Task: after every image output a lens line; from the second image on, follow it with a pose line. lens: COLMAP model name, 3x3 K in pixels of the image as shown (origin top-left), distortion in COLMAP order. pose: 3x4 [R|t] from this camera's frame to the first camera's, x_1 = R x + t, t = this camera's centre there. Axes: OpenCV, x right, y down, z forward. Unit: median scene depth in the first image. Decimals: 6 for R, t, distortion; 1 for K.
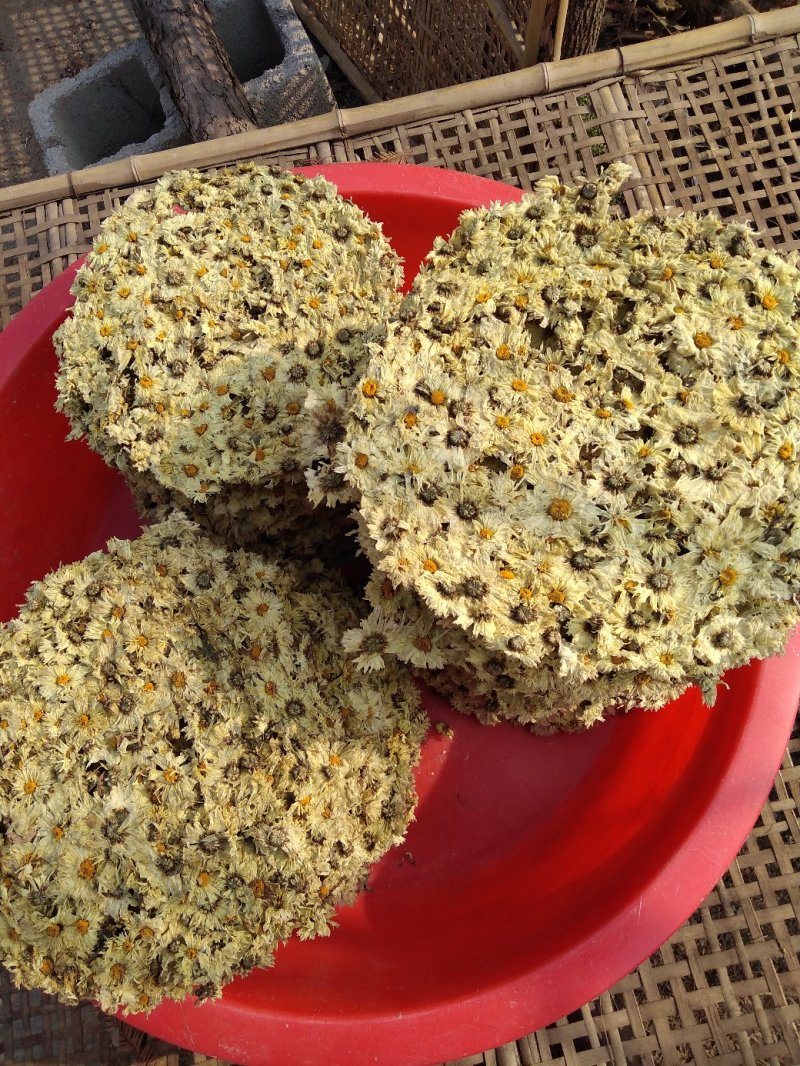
lens RADIAL K [[774.2, 0, 400.0], [0, 774.2, 533.0], [0, 0, 1]] dist [-0.000912, -0.002025]
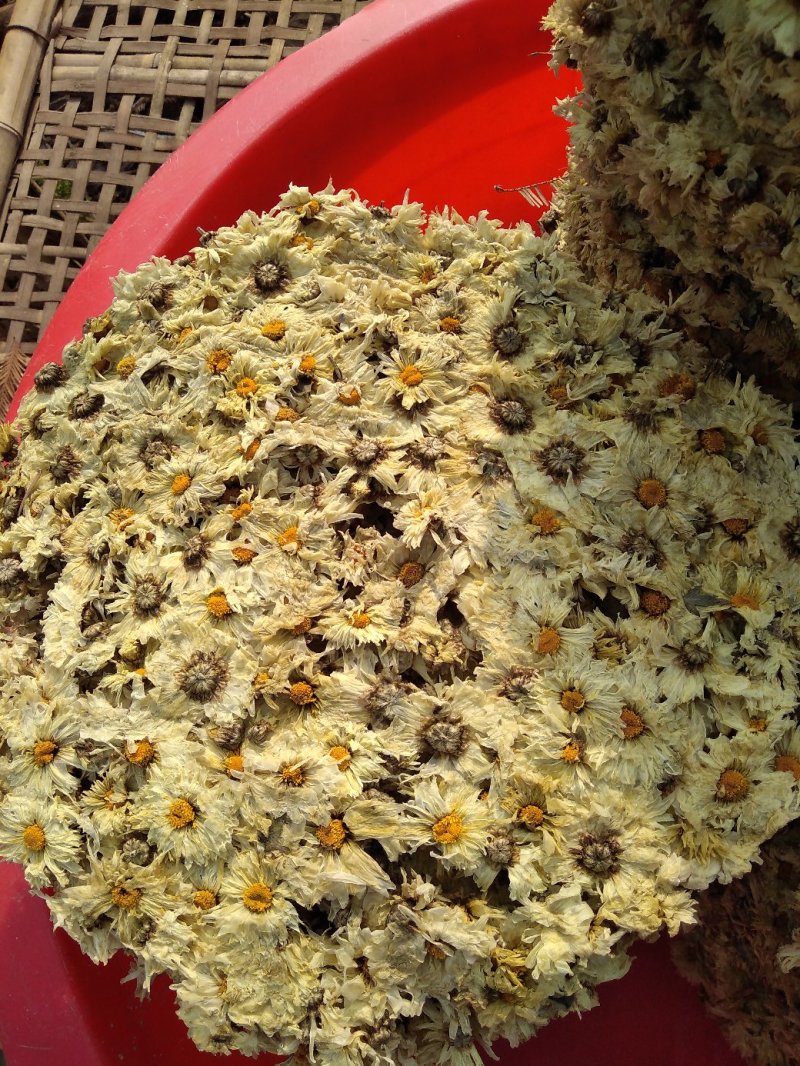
lens RADIAL K [[785.1, 0, 400.0], [0, 785.1, 533.0], [0, 0, 1]] dist [0.008186, 0.006683]
pose [[0.340500, -0.903641, 0.259794, -0.308617], [0.927975, 0.367466, 0.061901, -0.299491], [-0.151401, 0.220005, 0.963678, 0.602376]]
